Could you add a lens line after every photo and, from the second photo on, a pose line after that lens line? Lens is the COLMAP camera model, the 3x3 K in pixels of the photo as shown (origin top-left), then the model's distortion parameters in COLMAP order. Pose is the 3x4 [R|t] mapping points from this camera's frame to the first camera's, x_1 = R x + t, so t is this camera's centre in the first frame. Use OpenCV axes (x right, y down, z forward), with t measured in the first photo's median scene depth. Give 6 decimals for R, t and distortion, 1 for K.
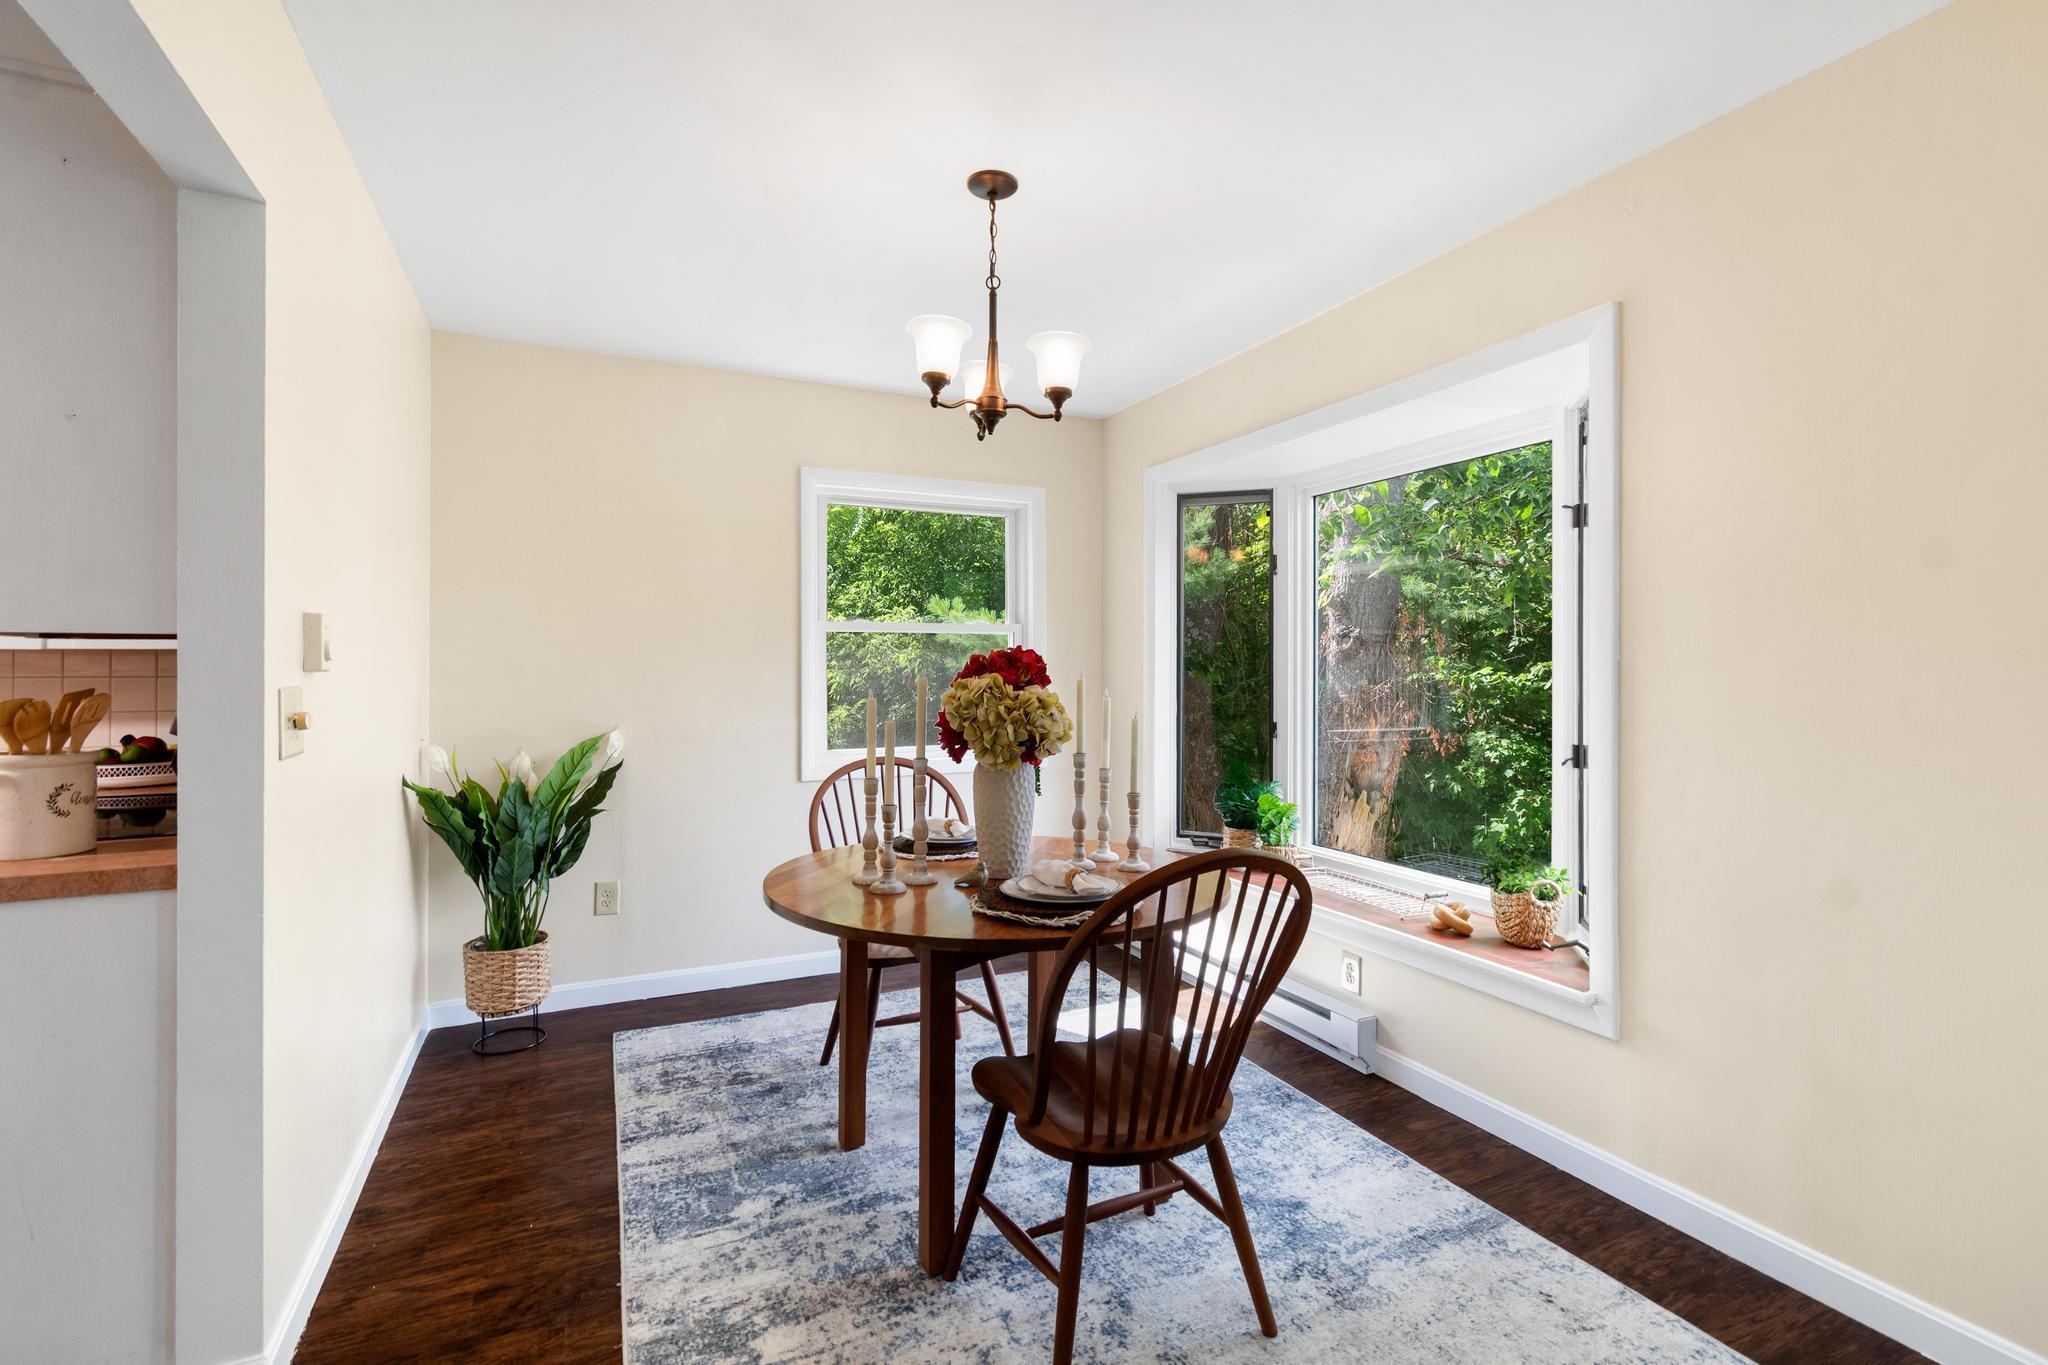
lens RADIAL K [[917.6, 0, 1027.3], [0, 917.6, 680.2], [0, 0, 1]] dist [0.001565, -0.001509]
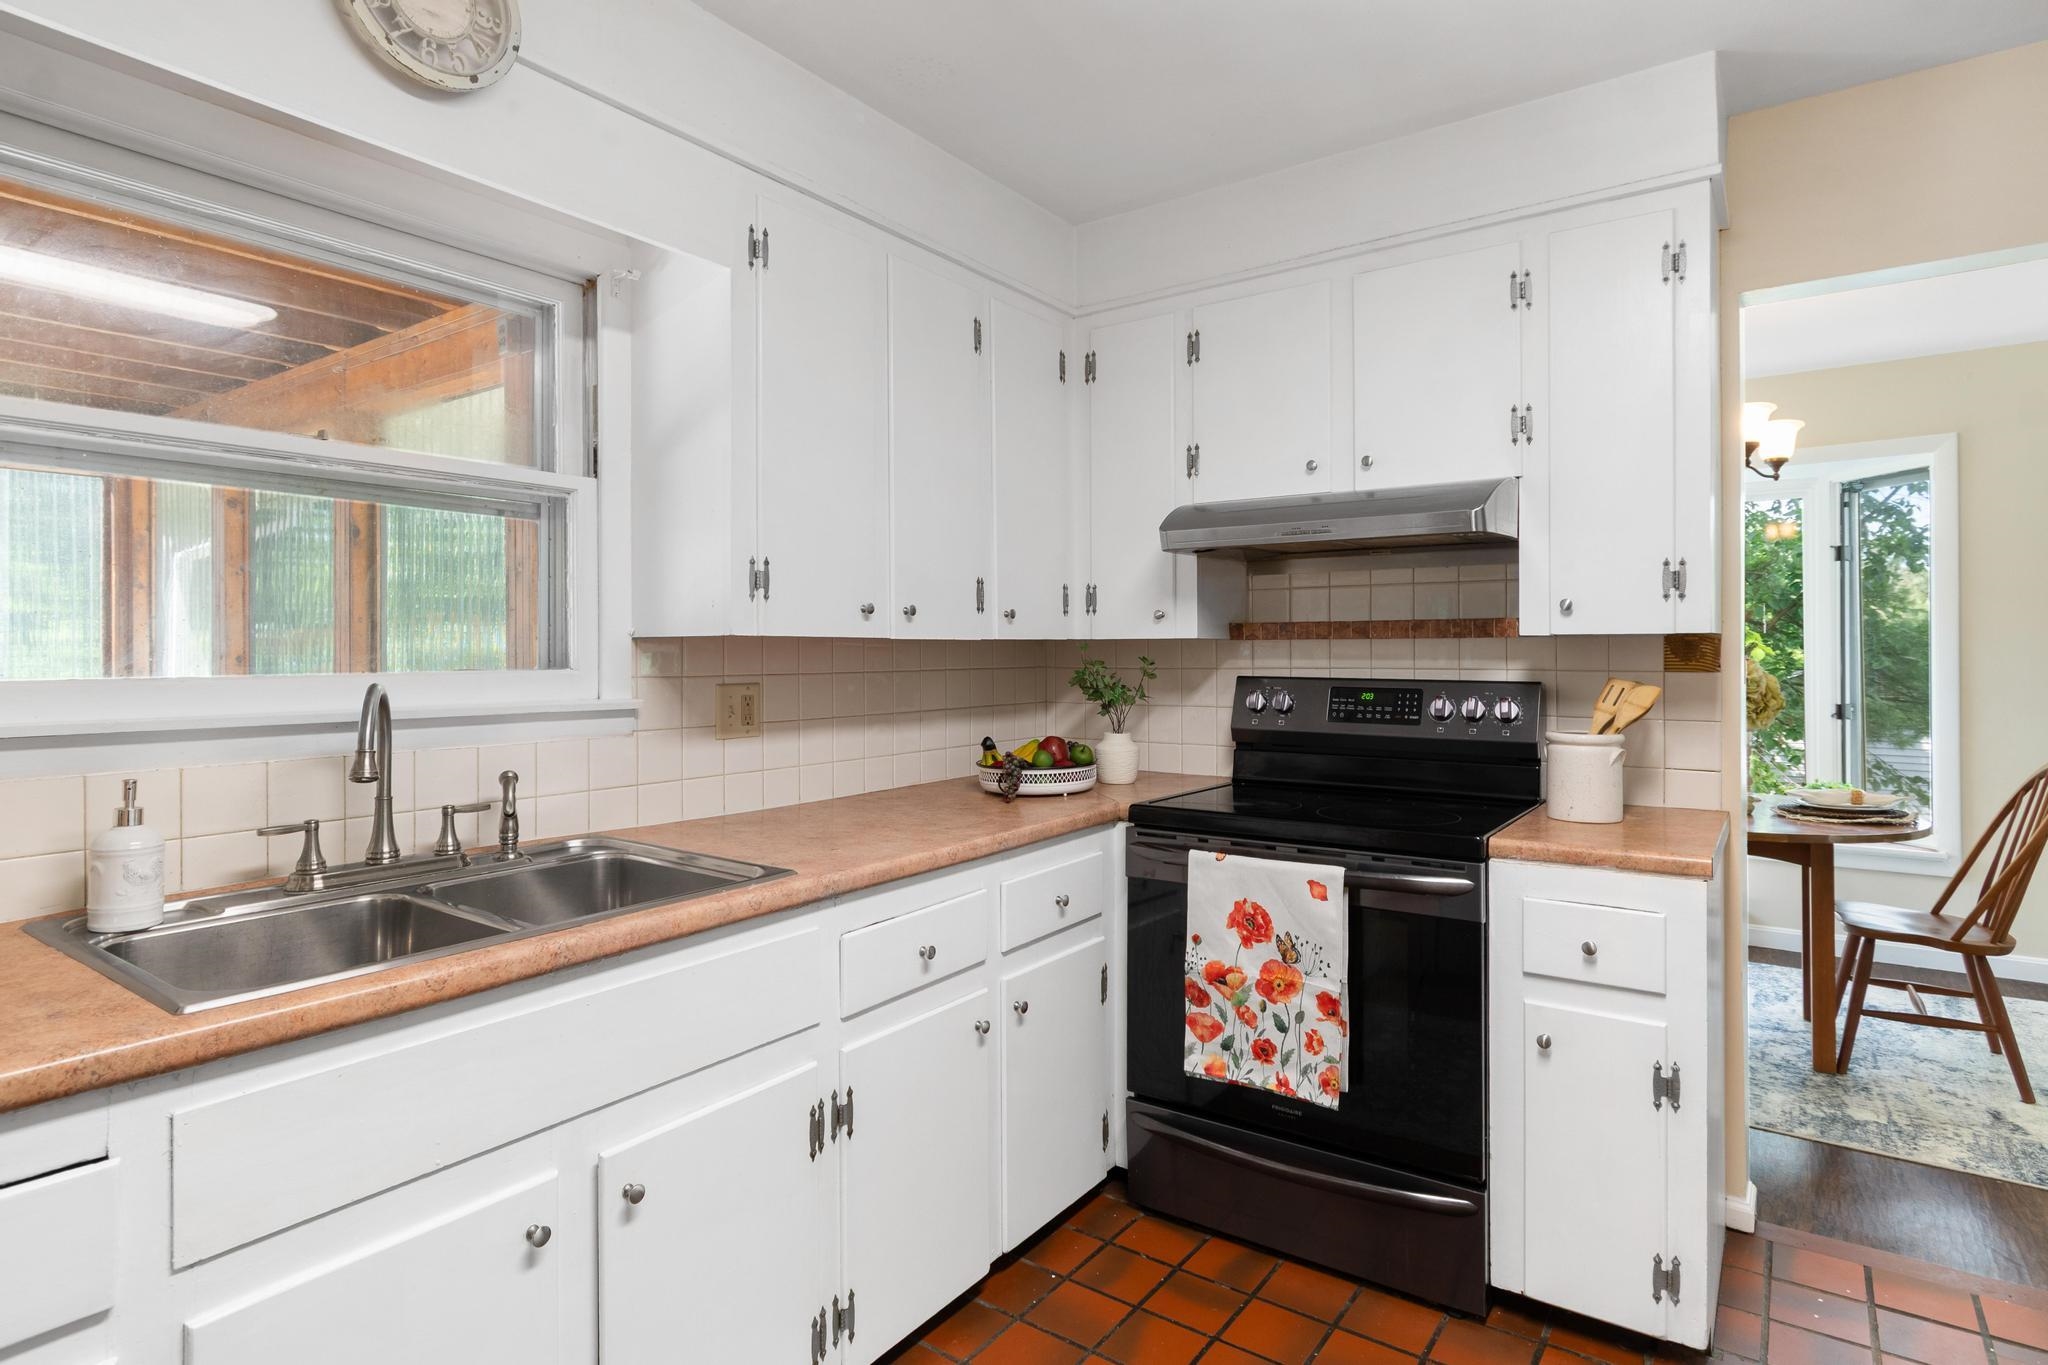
lens RADIAL K [[1074.4, 0, 1020.7], [0, 1074.4, 663.6], [0, 0, 1]] dist [-0.000998, -0.000540]
pose [[0.881210, -0.009116, 0.472636, -1.295325], [0.011437, 0.999933, -0.002038, -0.007620], [-0.472586, 0.007201, 0.881255, 0.068013]]
